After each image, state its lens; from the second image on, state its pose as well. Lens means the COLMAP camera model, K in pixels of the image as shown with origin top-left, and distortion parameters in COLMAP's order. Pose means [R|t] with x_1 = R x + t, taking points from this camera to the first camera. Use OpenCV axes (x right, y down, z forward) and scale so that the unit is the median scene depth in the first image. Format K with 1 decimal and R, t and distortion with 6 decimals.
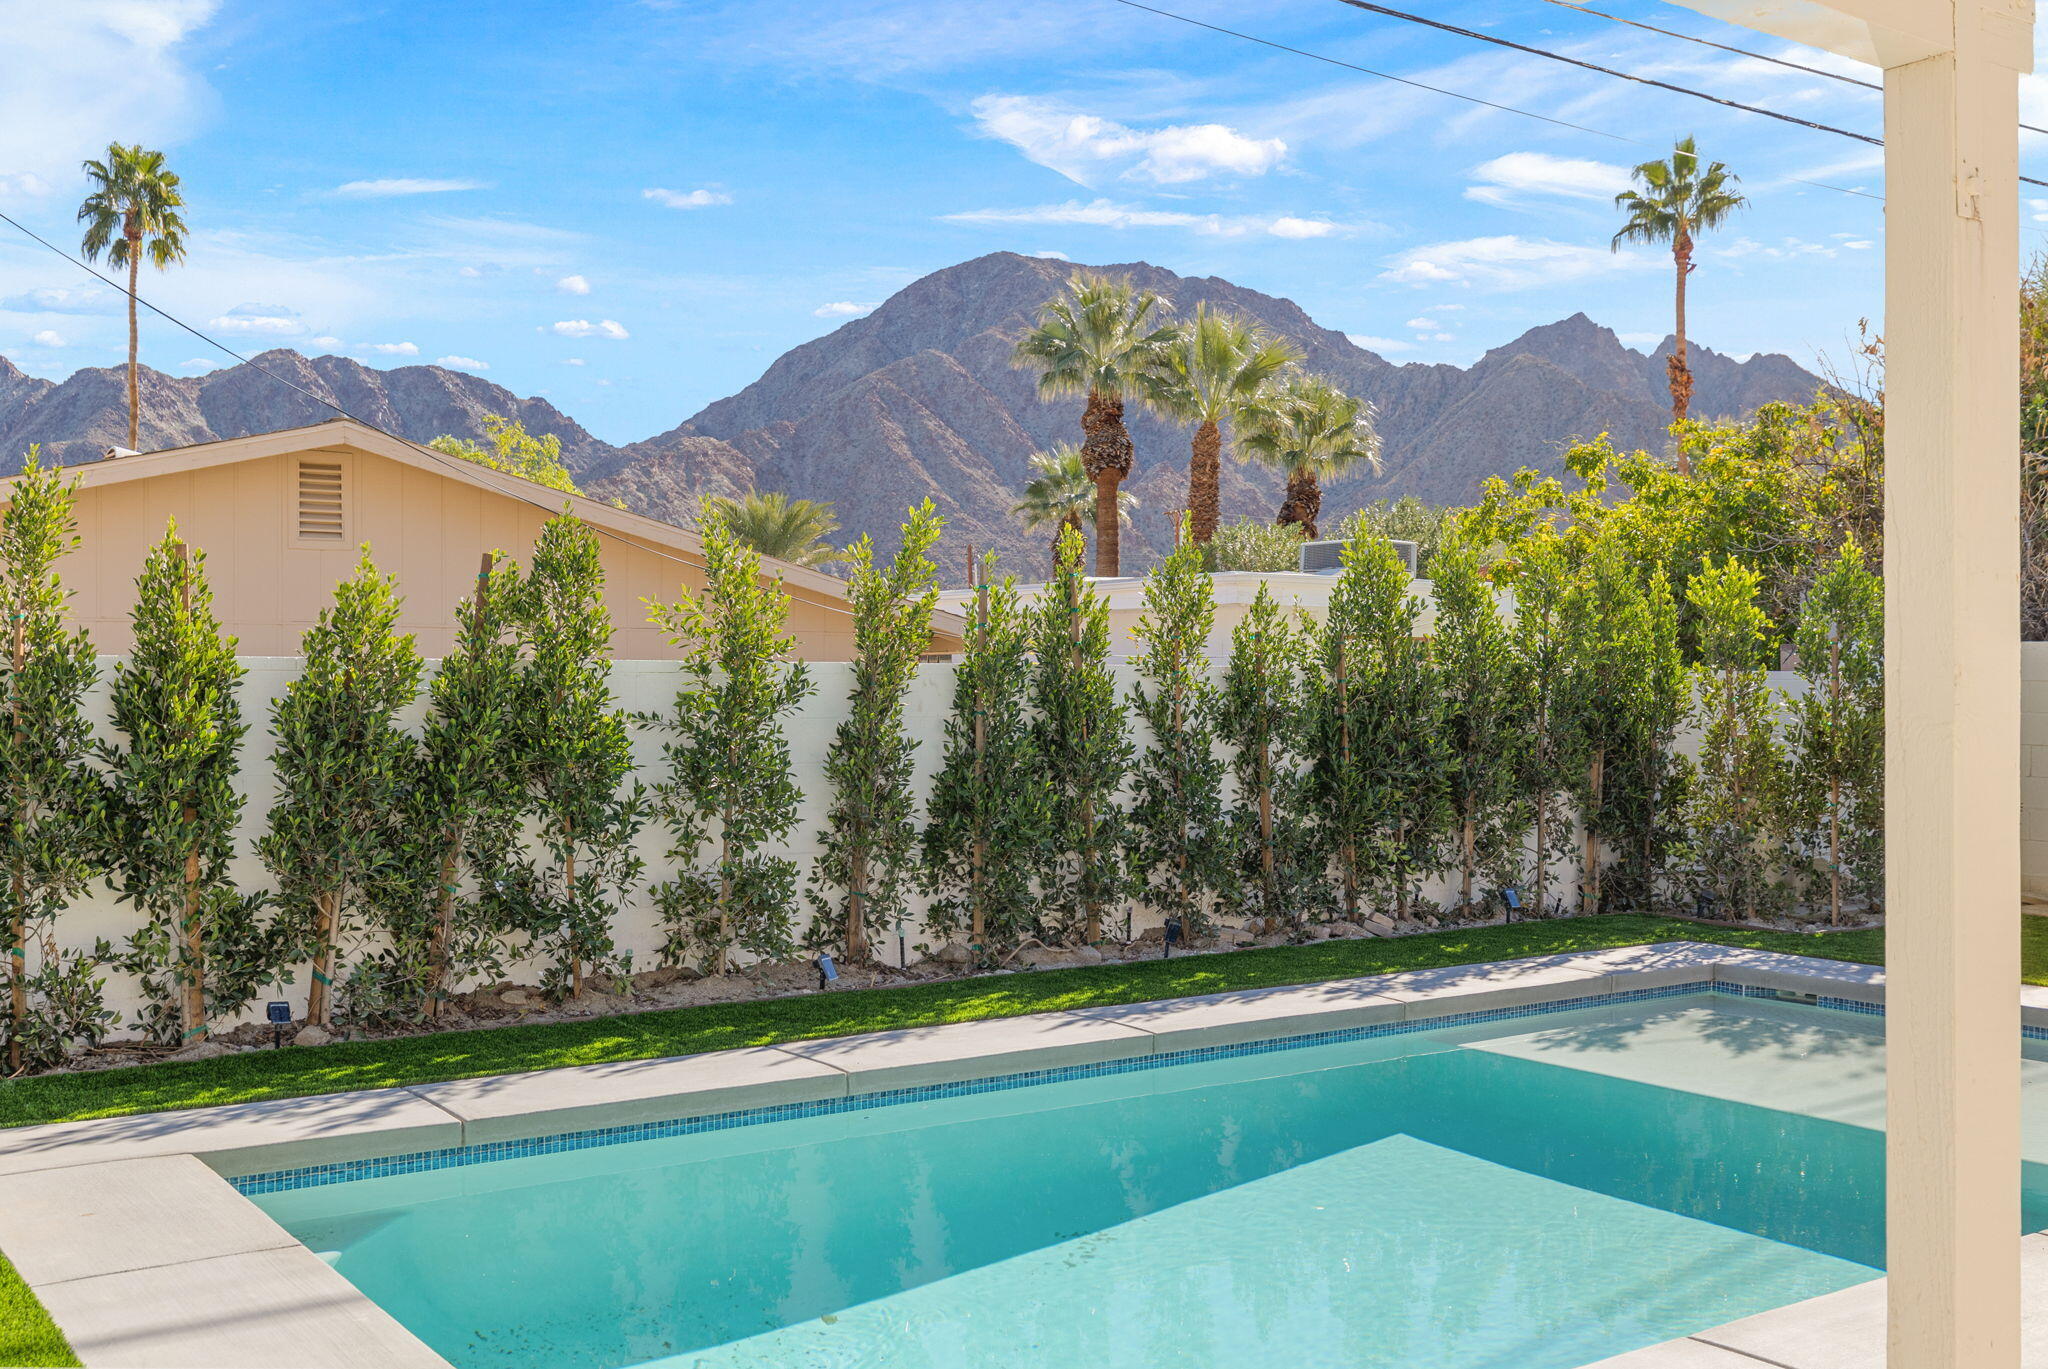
lens RADIAL K [[2029.9, 0, 1024.0], [0, 2029.9, 684.5], [0, 0, 1]] dist [-0.005830, 0.007519]
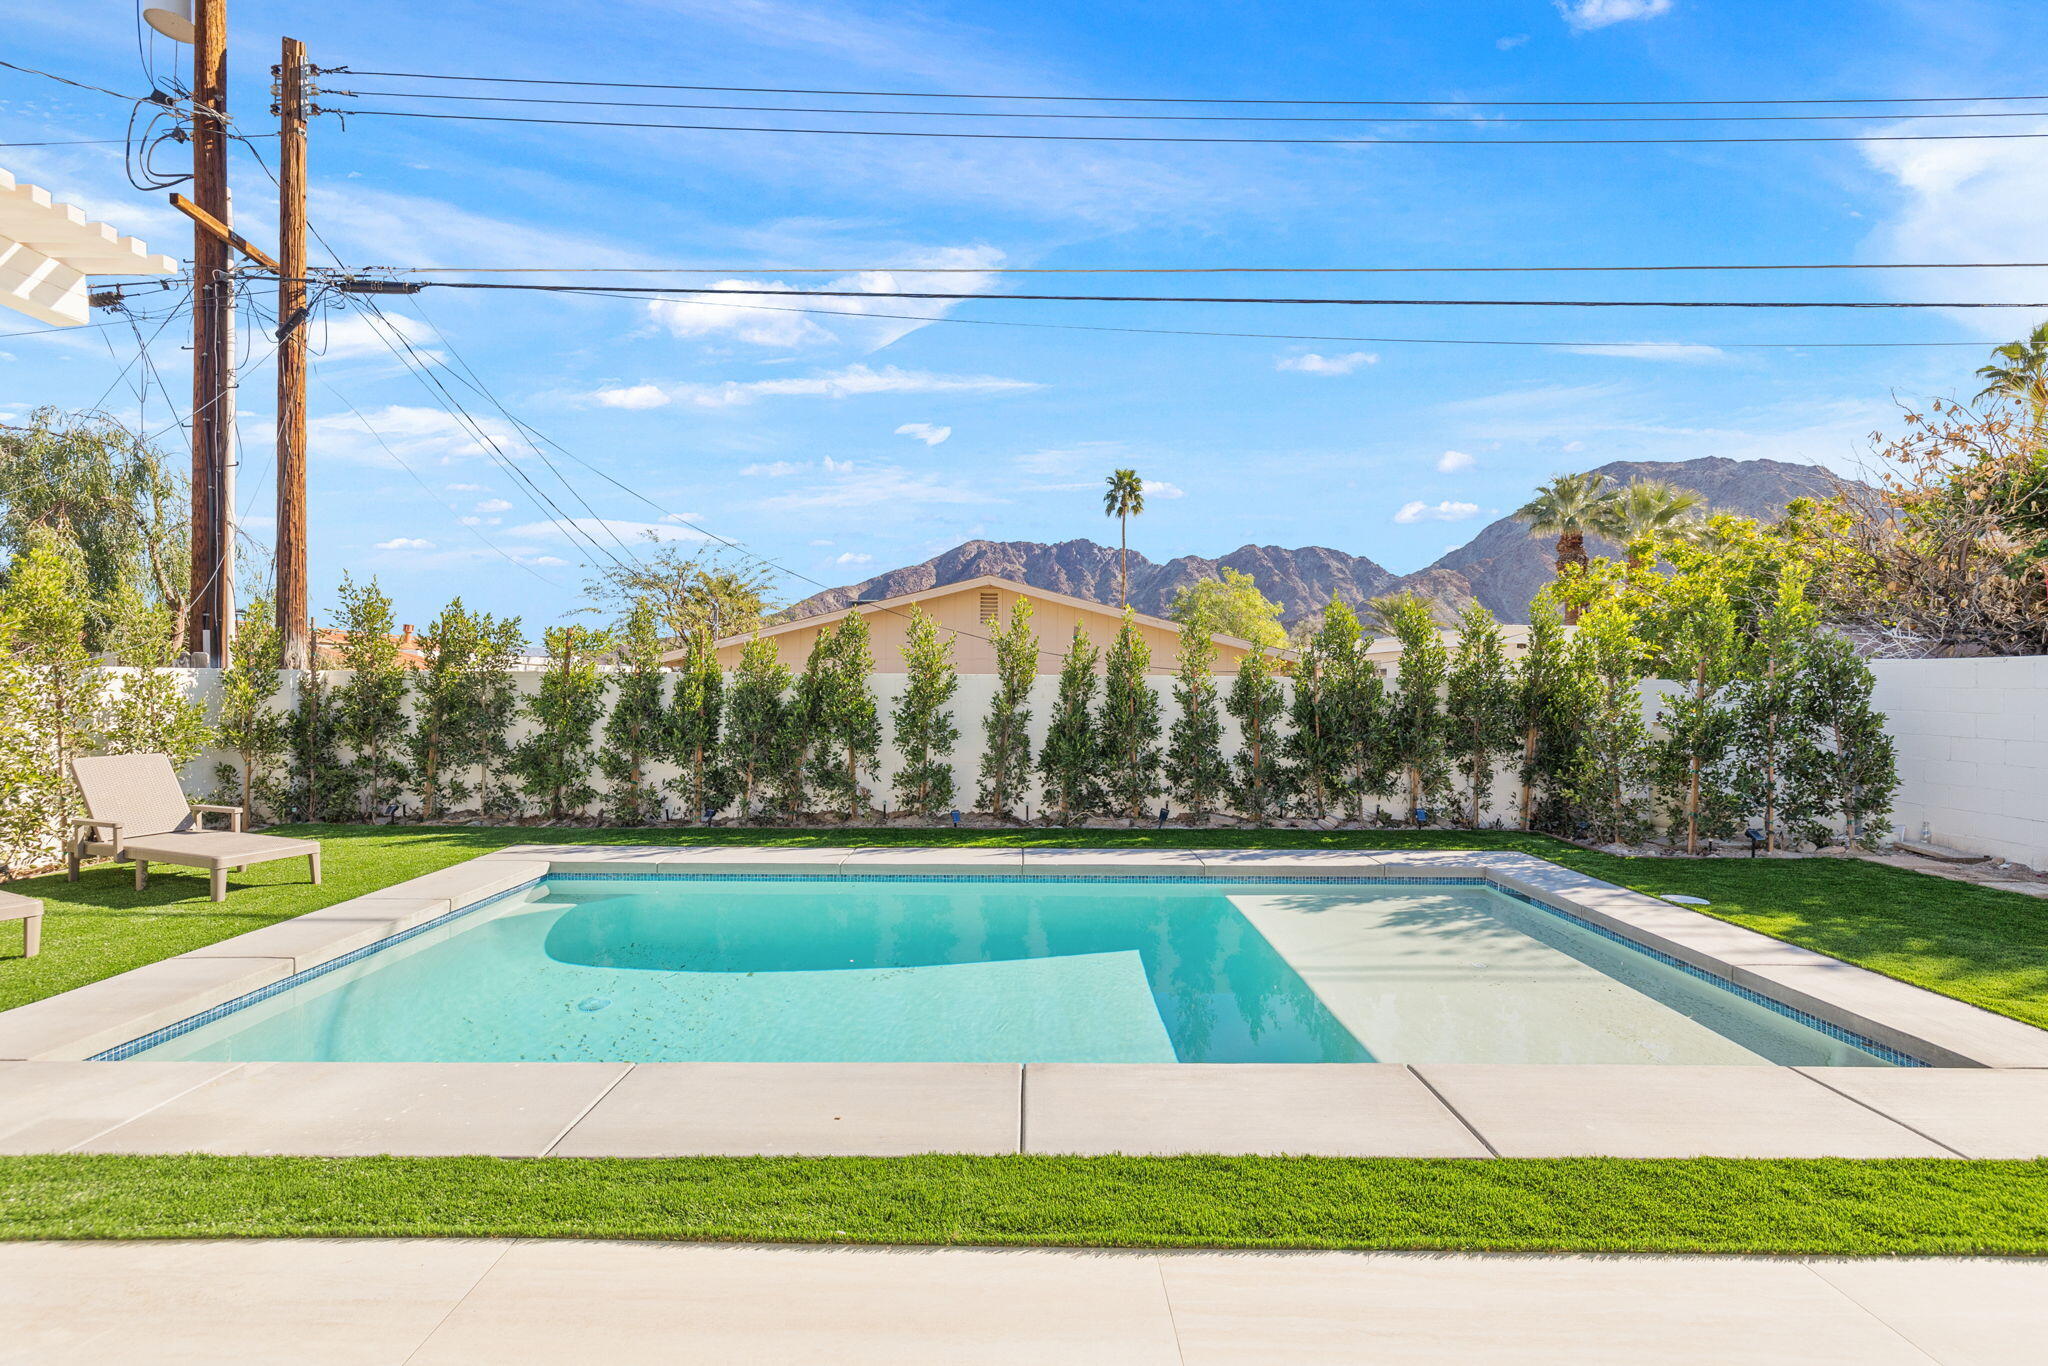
lens RADIAL K [[874.8, 0, 1024.0], [0, 874.8, 683.0], [0, 0, 1]] dist [0.001056, 0.000491]
pose [[0.821110, 0.004209, -0.570755, 0.440650], [-0.005634, 0.999984, -0.000731, -0.001399], [0.570742, 0.003816, 0.821120, 0.250564]]
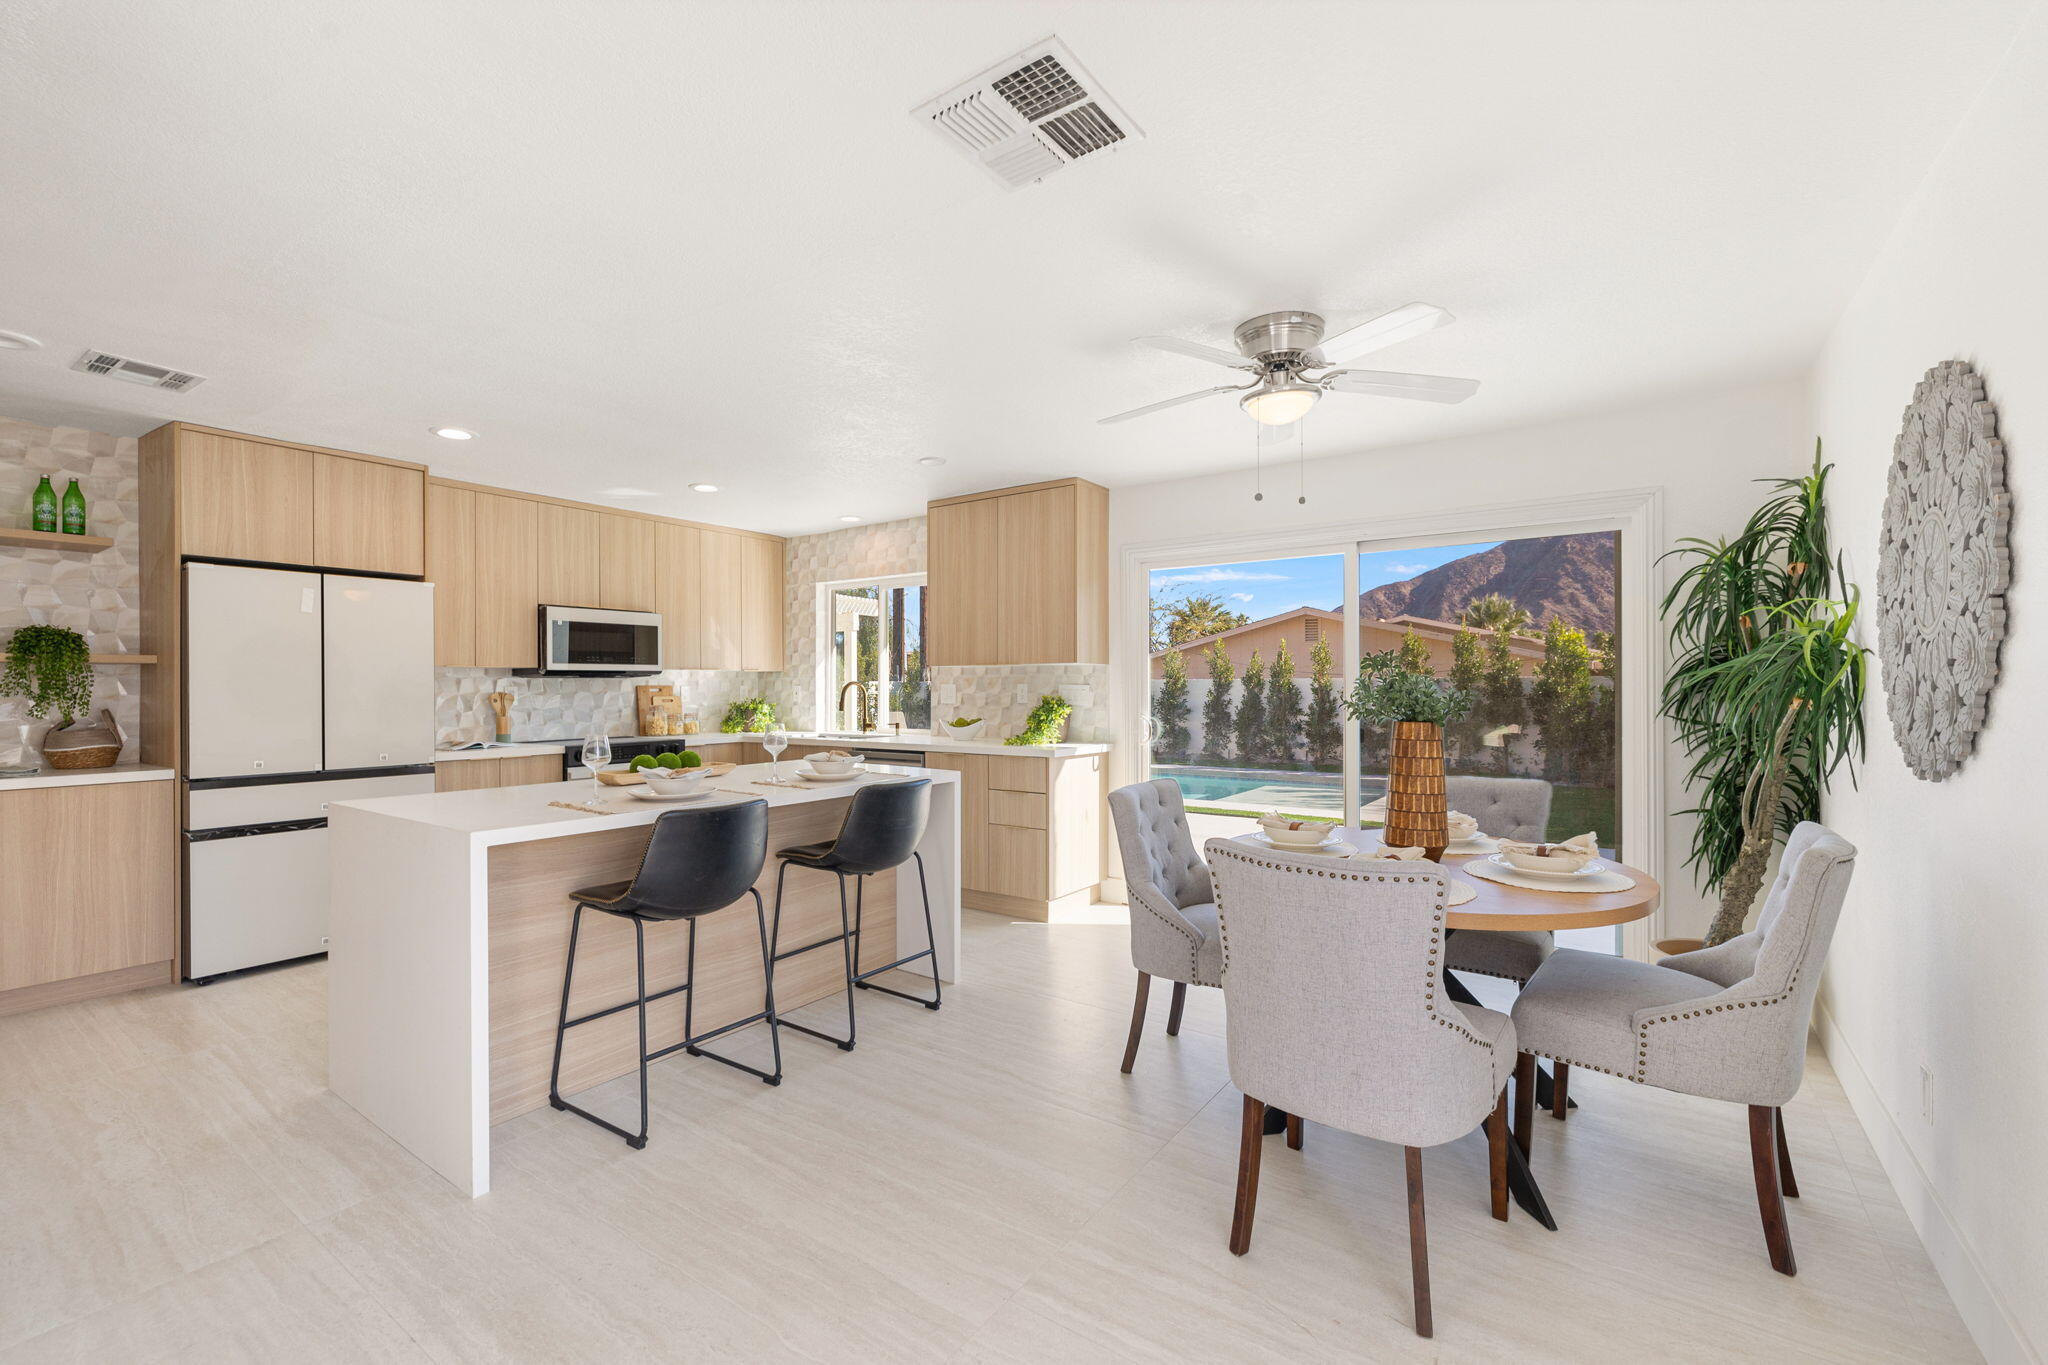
lens RADIAL K [[878.6, 0, 1014.5], [0, 878.6, 686.2], [0, 0, 1]] dist [-0.002428, -0.000108]
pose [[0.335581, -0.003809, -0.942004, 1.330008], [0.006961, 0.999975, -0.001564, 0.002360], [0.941986, -0.006032, 0.335599, 0.064498]]
